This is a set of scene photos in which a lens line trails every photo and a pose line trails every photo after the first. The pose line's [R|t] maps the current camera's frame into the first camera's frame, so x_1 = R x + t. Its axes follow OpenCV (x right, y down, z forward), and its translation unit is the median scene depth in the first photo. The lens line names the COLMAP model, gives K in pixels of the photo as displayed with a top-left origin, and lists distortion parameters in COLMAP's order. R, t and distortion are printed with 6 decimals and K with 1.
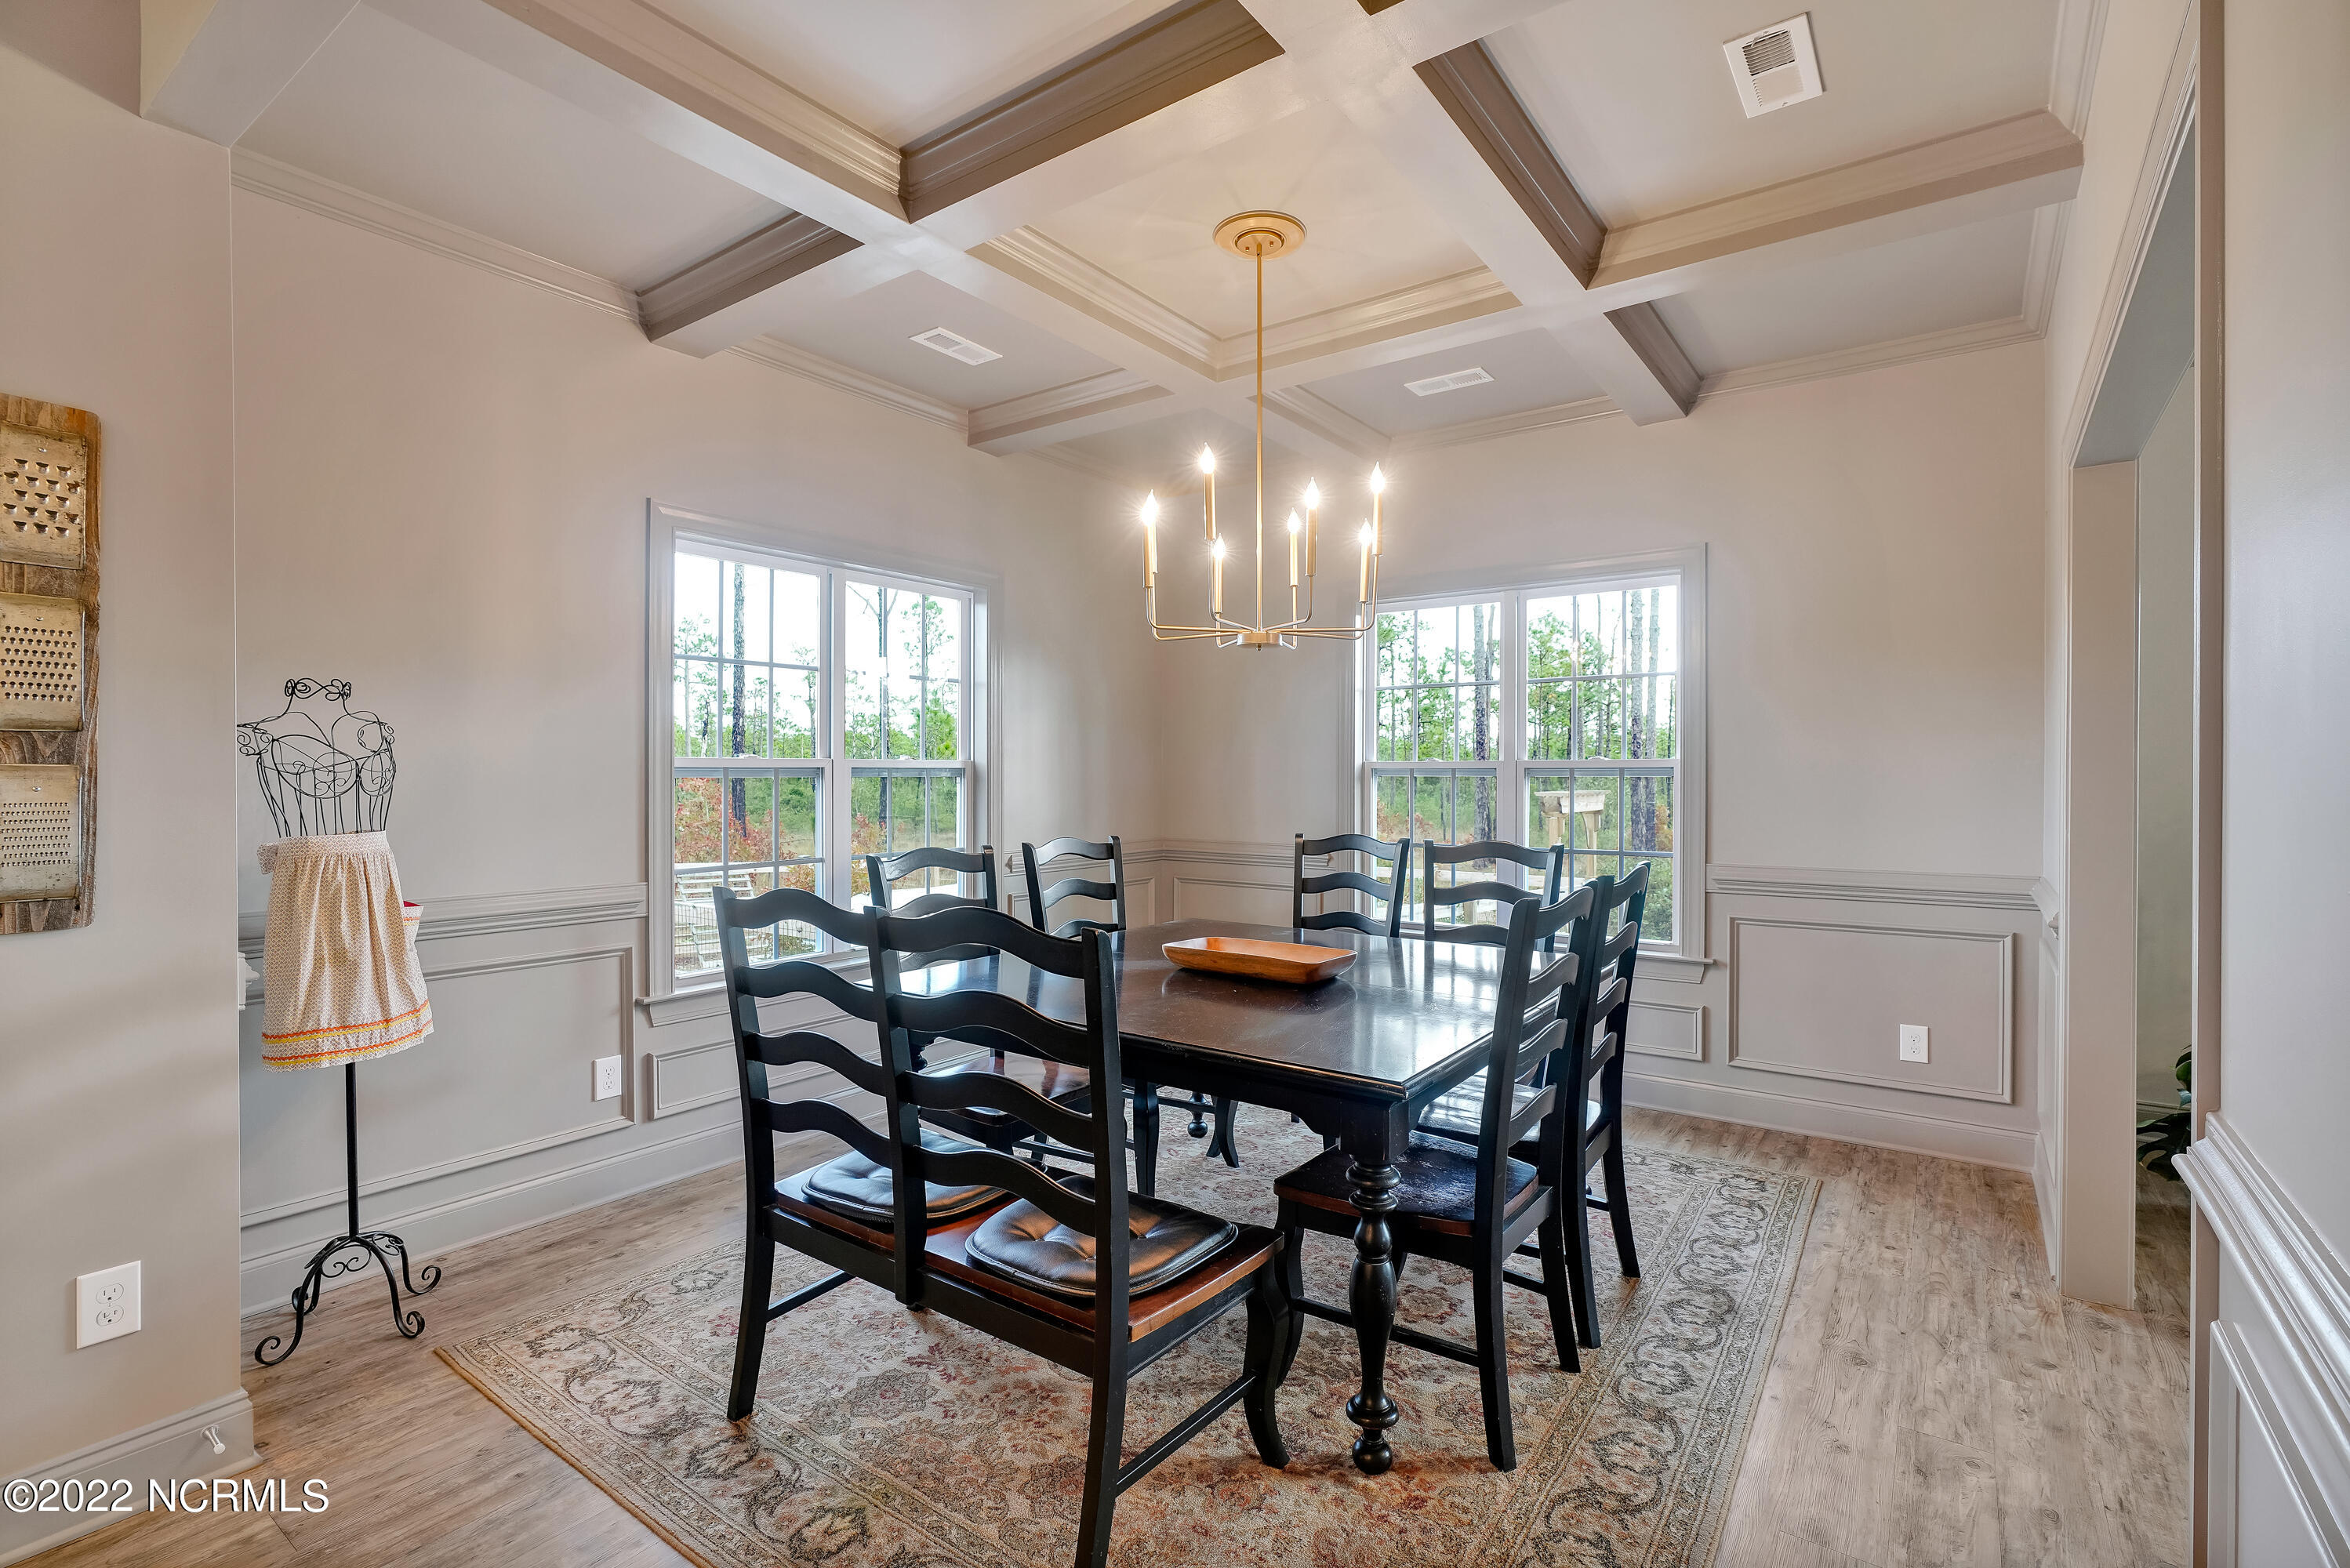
lens RADIAL K [[1075.8, 0, 1187.7], [0, 1075.8, 785.4], [0, 0, 1]] dist [-0.005109, 0.000021]
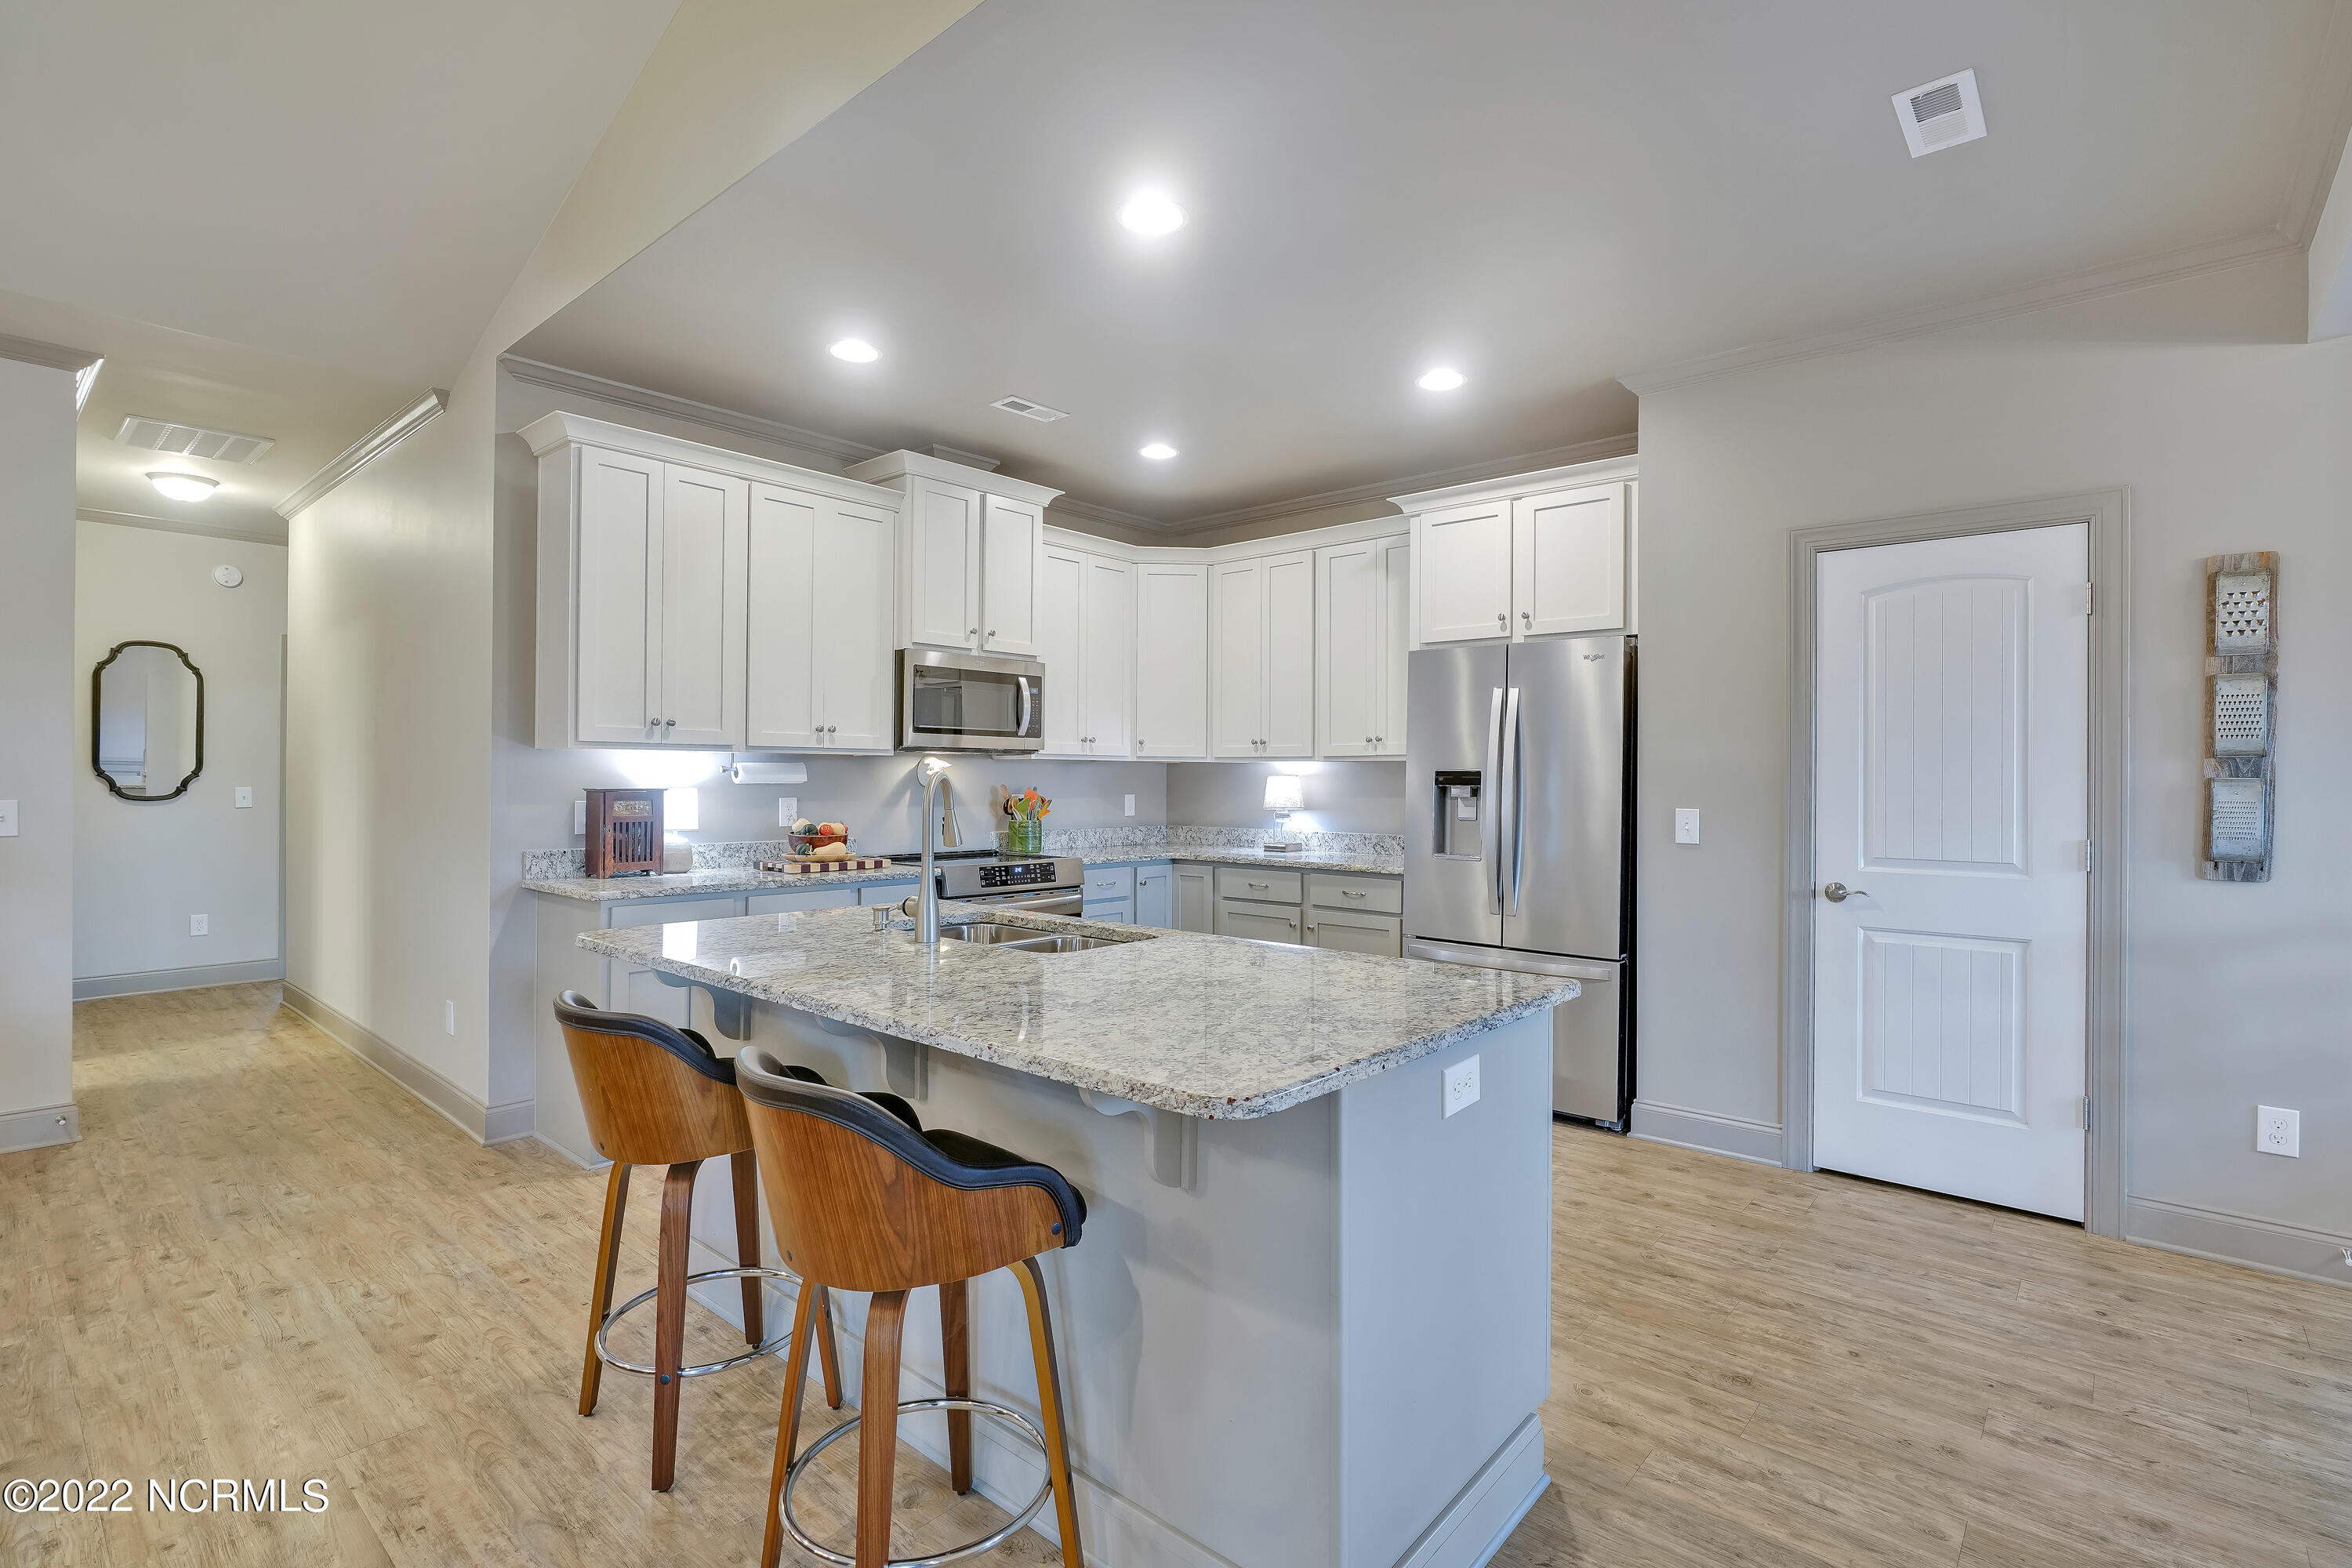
lens RADIAL K [[1076.8, 0, 1196.7], [0, 1076.8, 776.7], [0, 0, 1]] dist [-0.005109, 0.000021]
pose [[-0.084345, -0.001584, -0.996435, 0.651459], [-0.014077, 0.999901, -0.000398, 0.001467], [0.996337, 0.013993, -0.084359, -0.420579]]
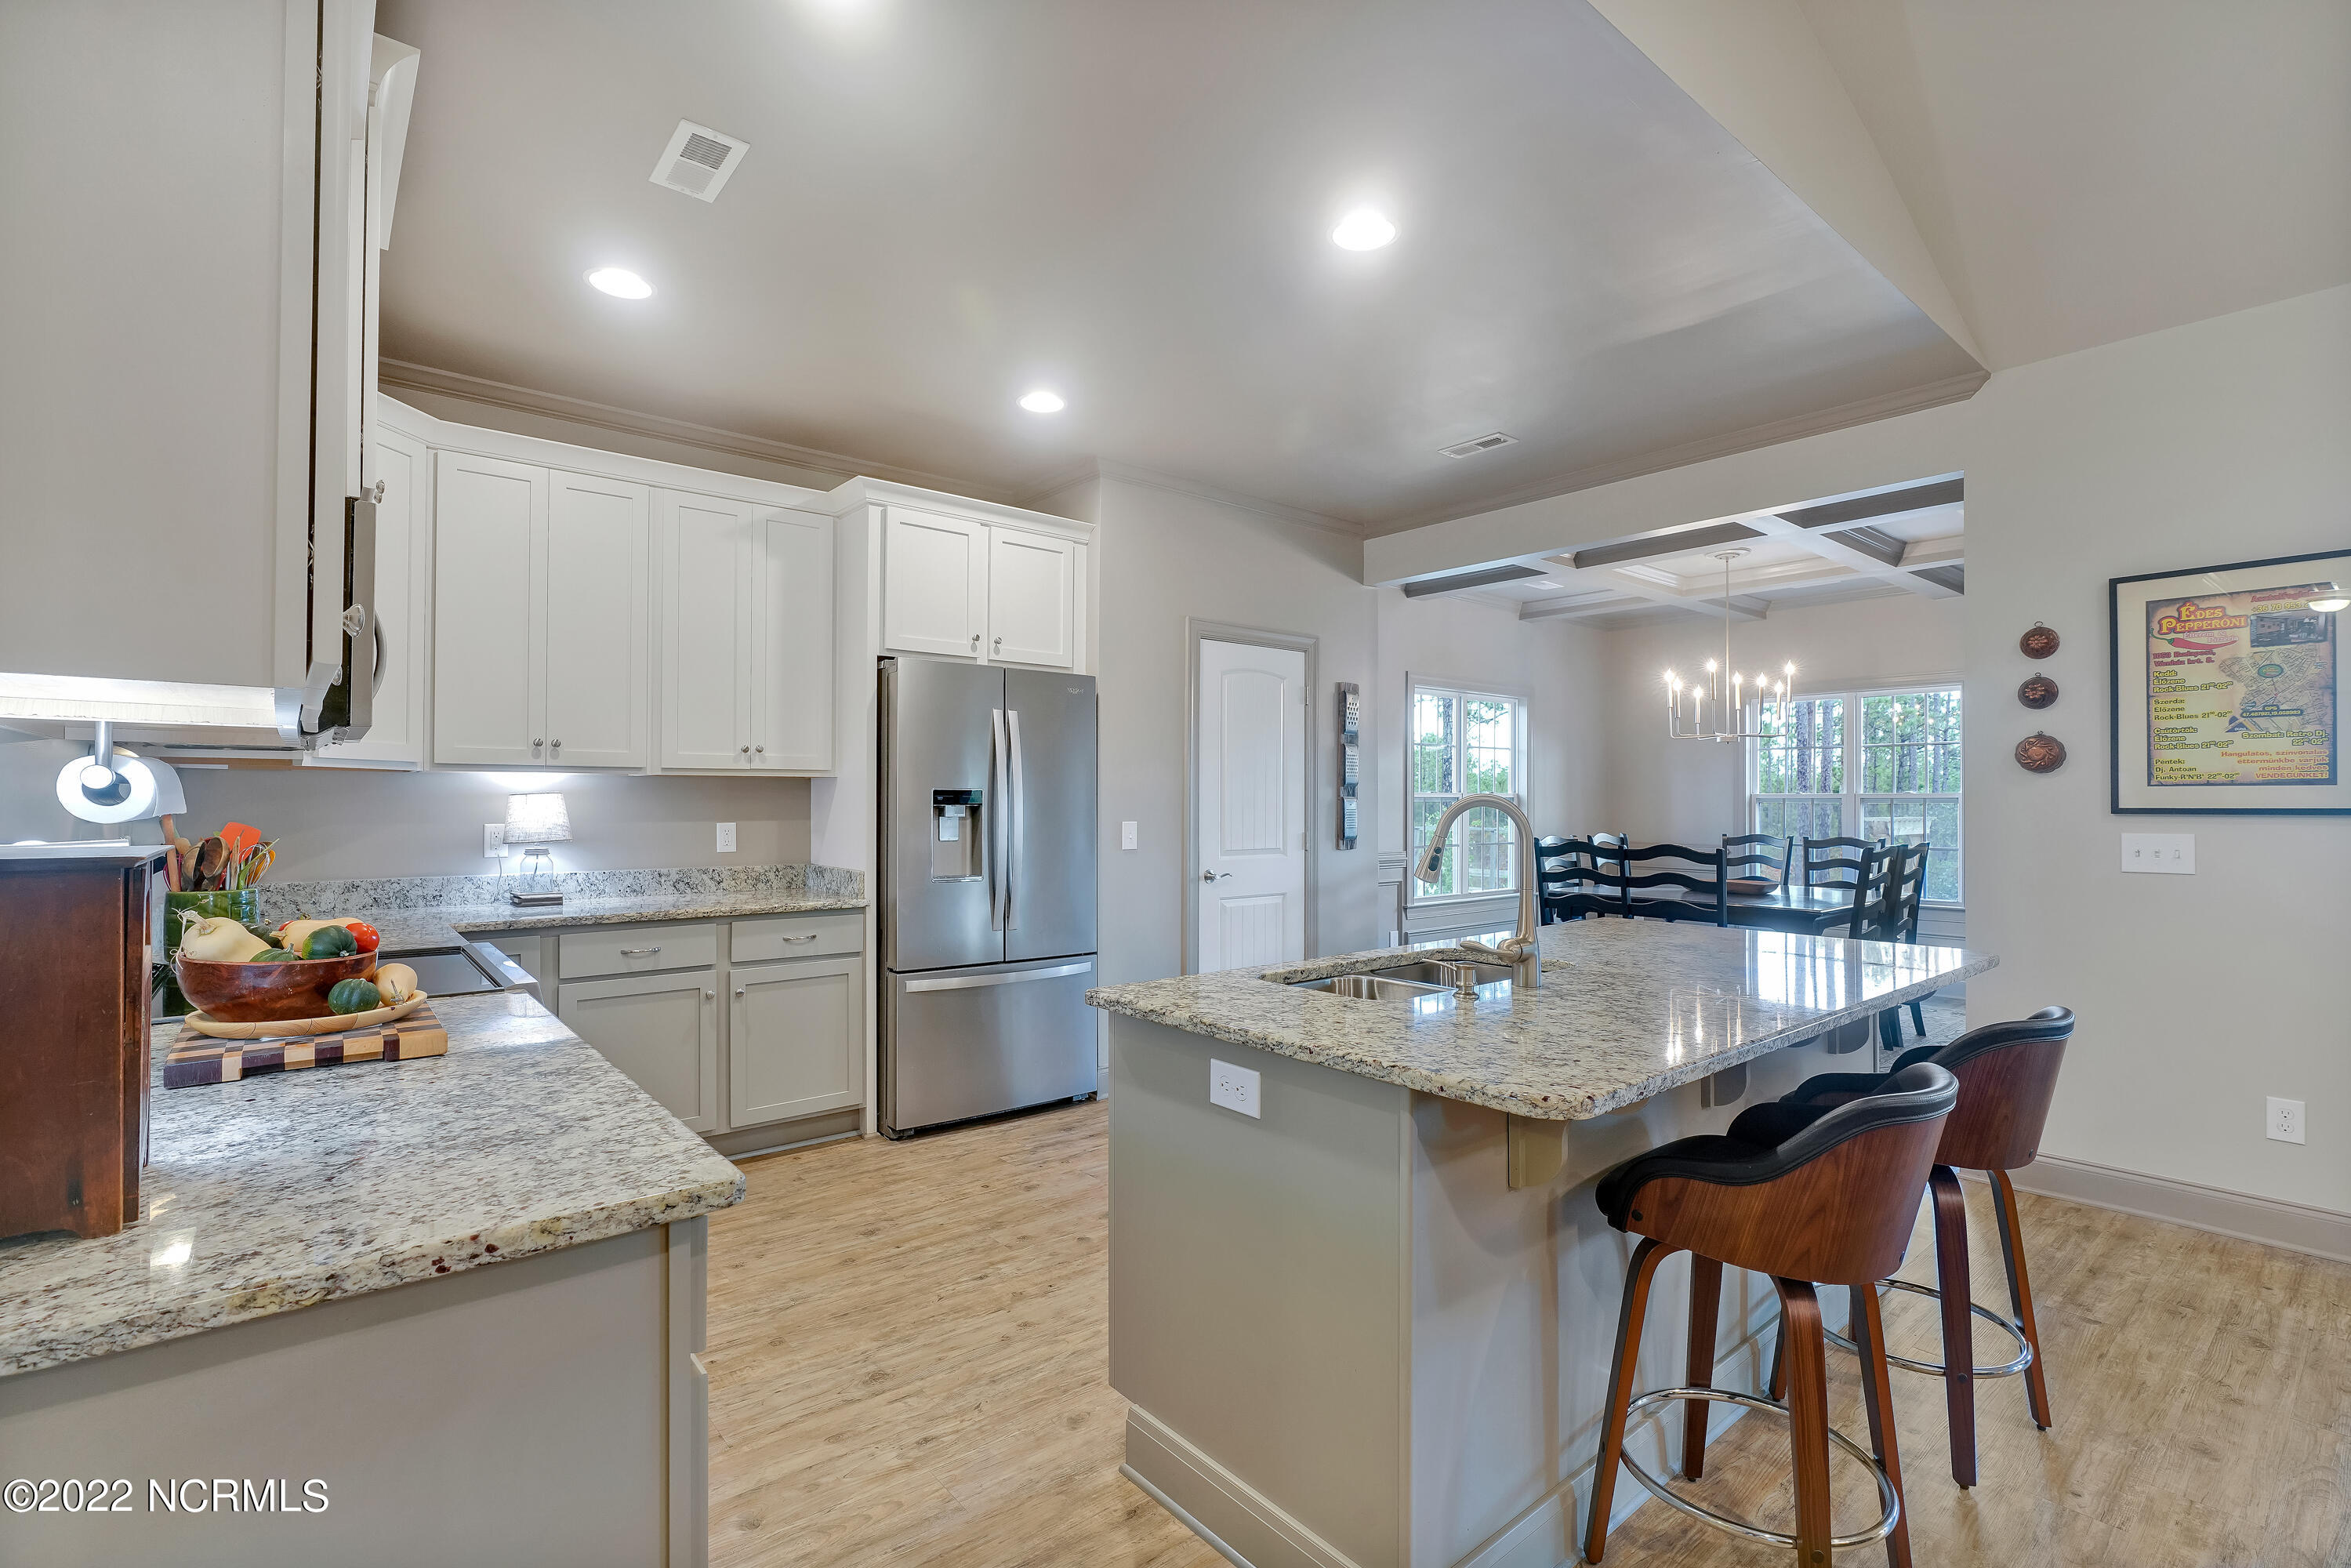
lens RADIAL K [[1076.3, 0, 1177.9], [0, 1076.3, 785.9], [0, 0, 1]] dist [-0.005109, 0.000021]
pose [[0.968363, -0.002747, -0.249529, -0.727397], [-0.003637, 0.999678, -0.025120, 0.028235], [0.249518, 0.025233, 0.968041, -2.144725]]
